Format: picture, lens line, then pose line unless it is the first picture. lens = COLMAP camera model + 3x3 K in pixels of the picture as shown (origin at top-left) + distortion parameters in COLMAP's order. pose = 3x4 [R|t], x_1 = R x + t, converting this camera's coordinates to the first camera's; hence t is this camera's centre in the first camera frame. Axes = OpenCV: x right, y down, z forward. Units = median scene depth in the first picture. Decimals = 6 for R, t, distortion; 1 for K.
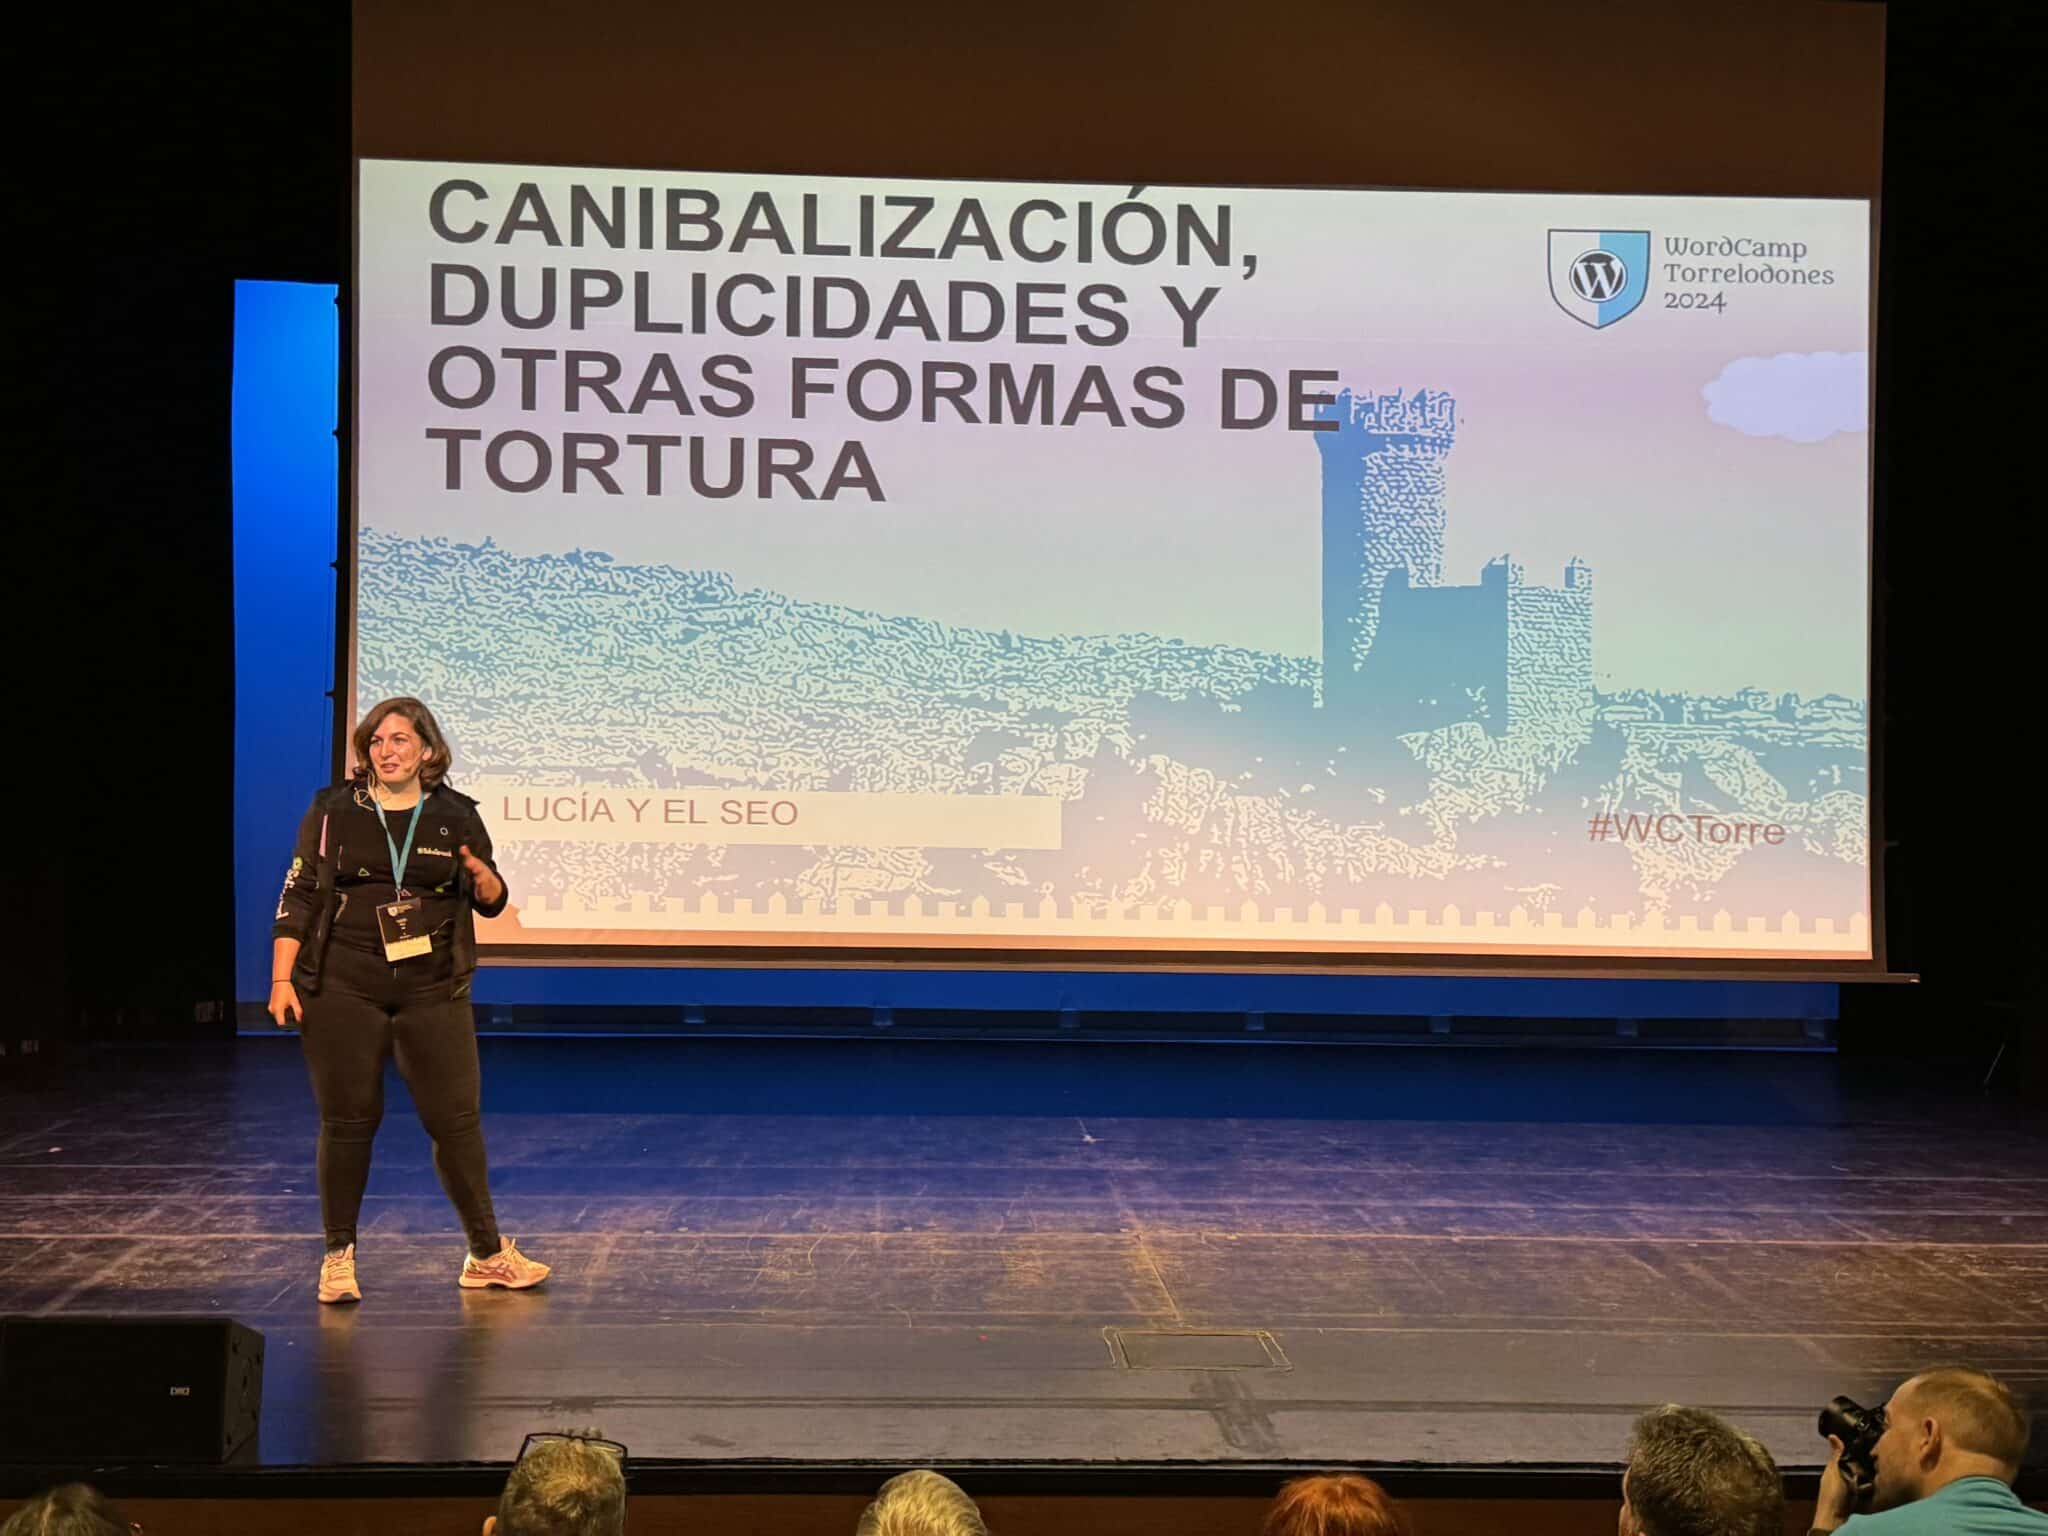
lens RADIAL K [[2581.1, 0, 1029.9], [0, 2581.1, 812.5], [0, 0, 1]] dist [0.162846, -0.331467]
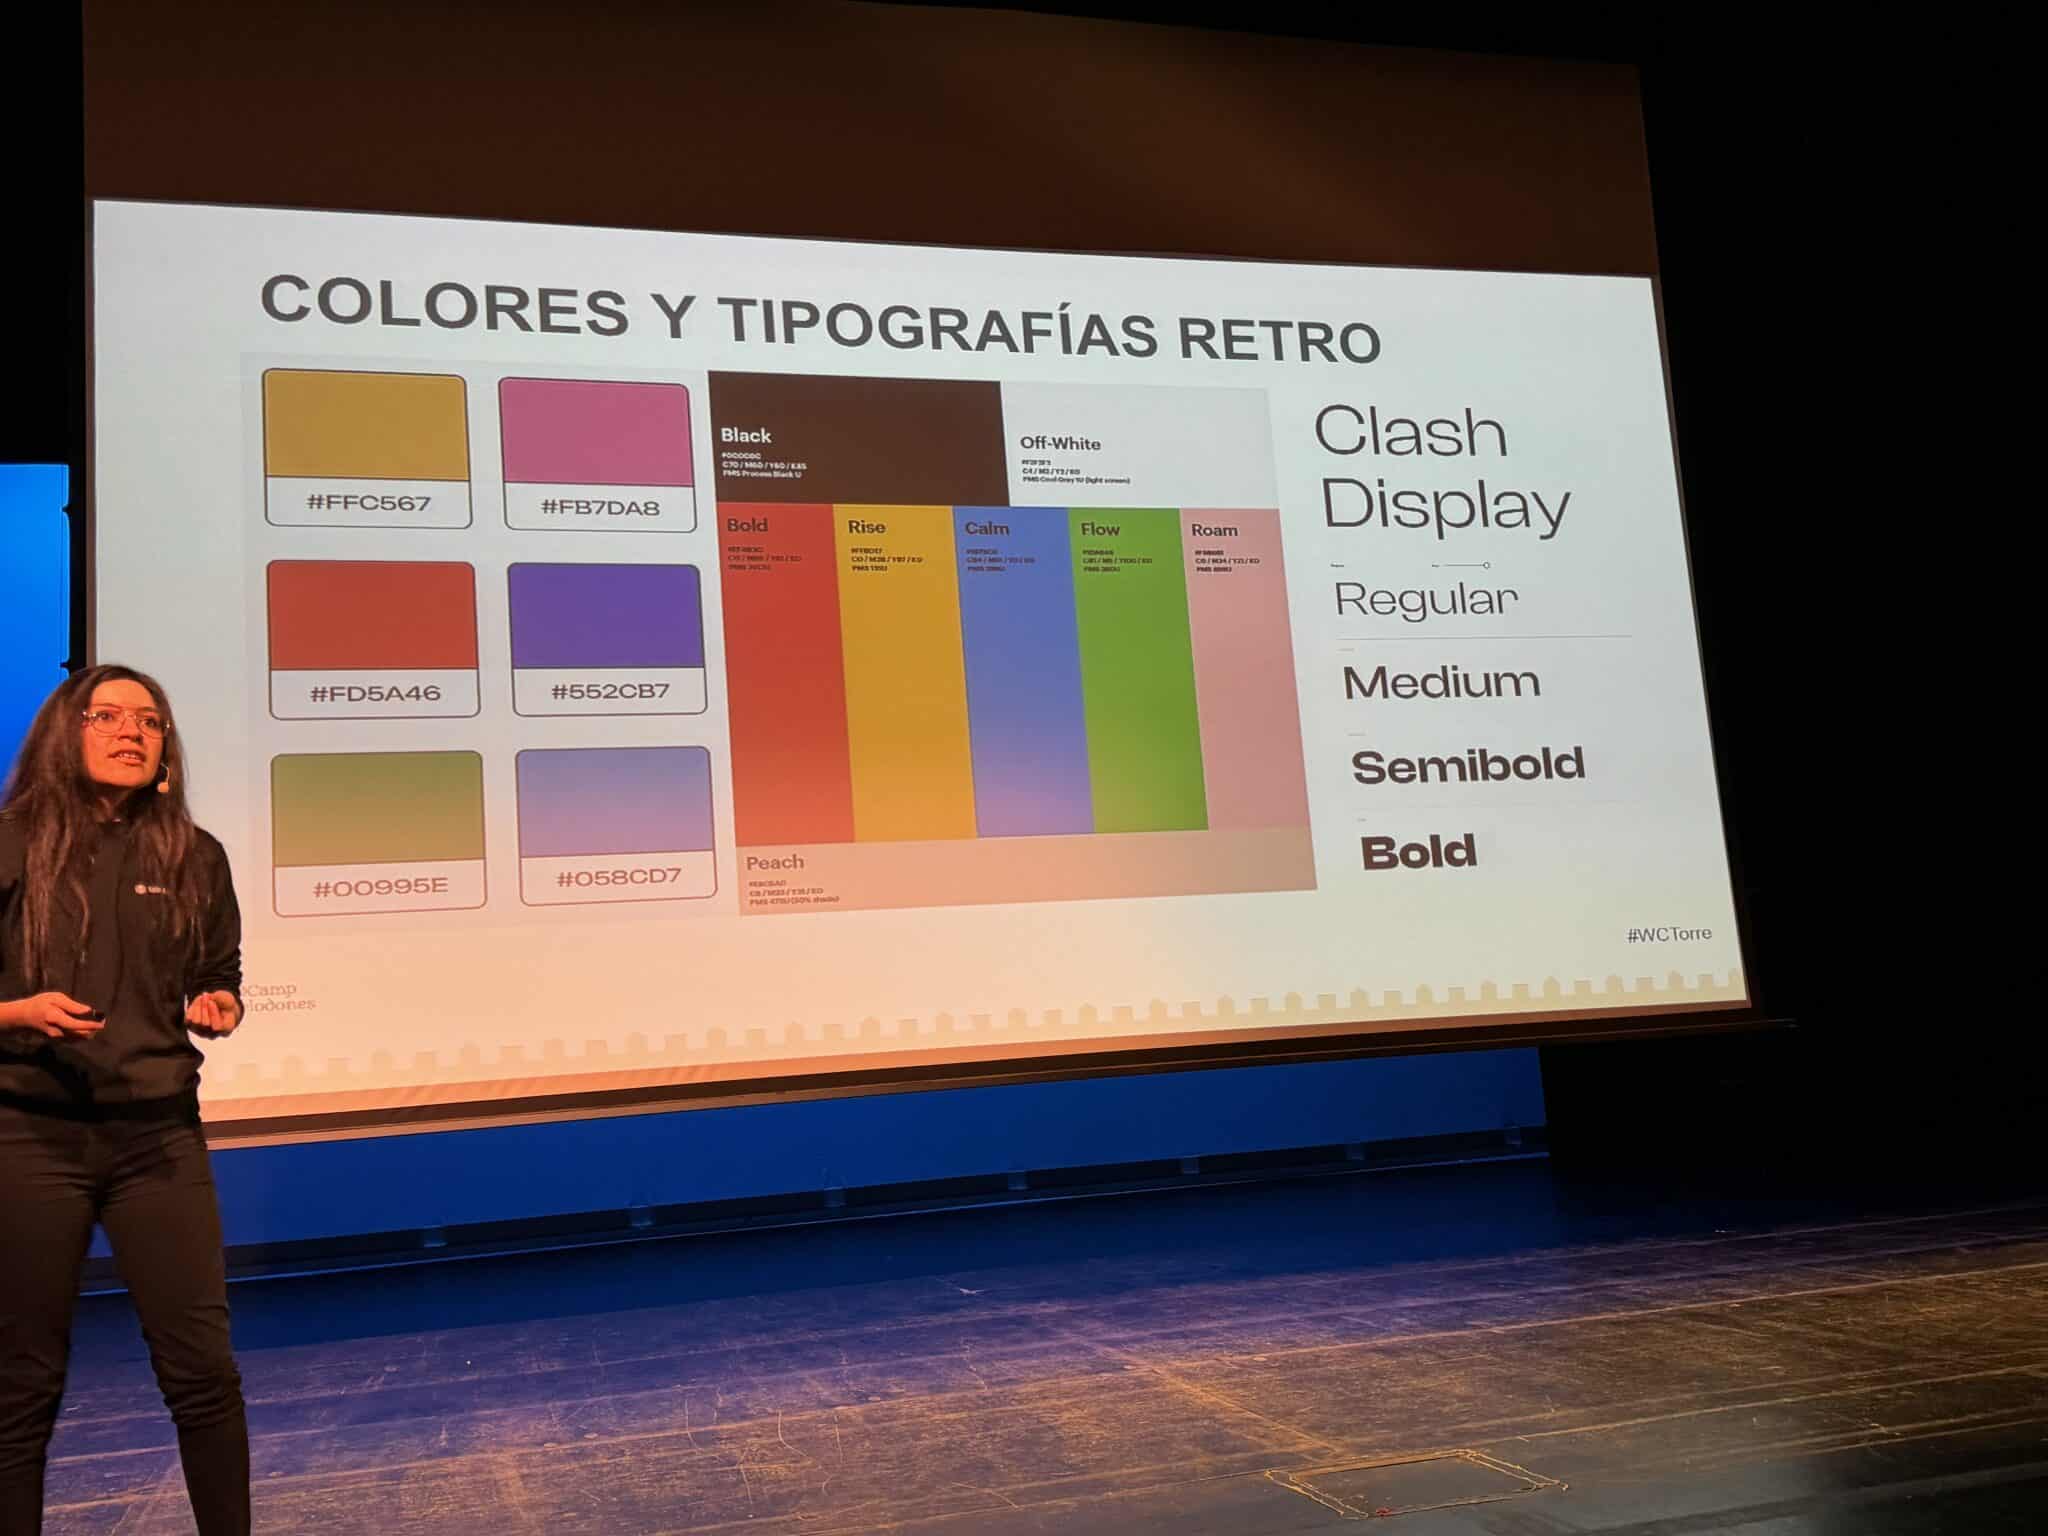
lens RADIAL K [[2006.3, 0, 1028.3], [0, 2006.3, 764.8], [0, 0, 1]] dist [0.169502, -0.399885]
pose [[0.968454, -0.050701, 0.243981, -0.130067], [0.090606, 0.983715, -0.155227, 0.062172], [-0.232138, 0.172436, 0.957276, 0.314670]]
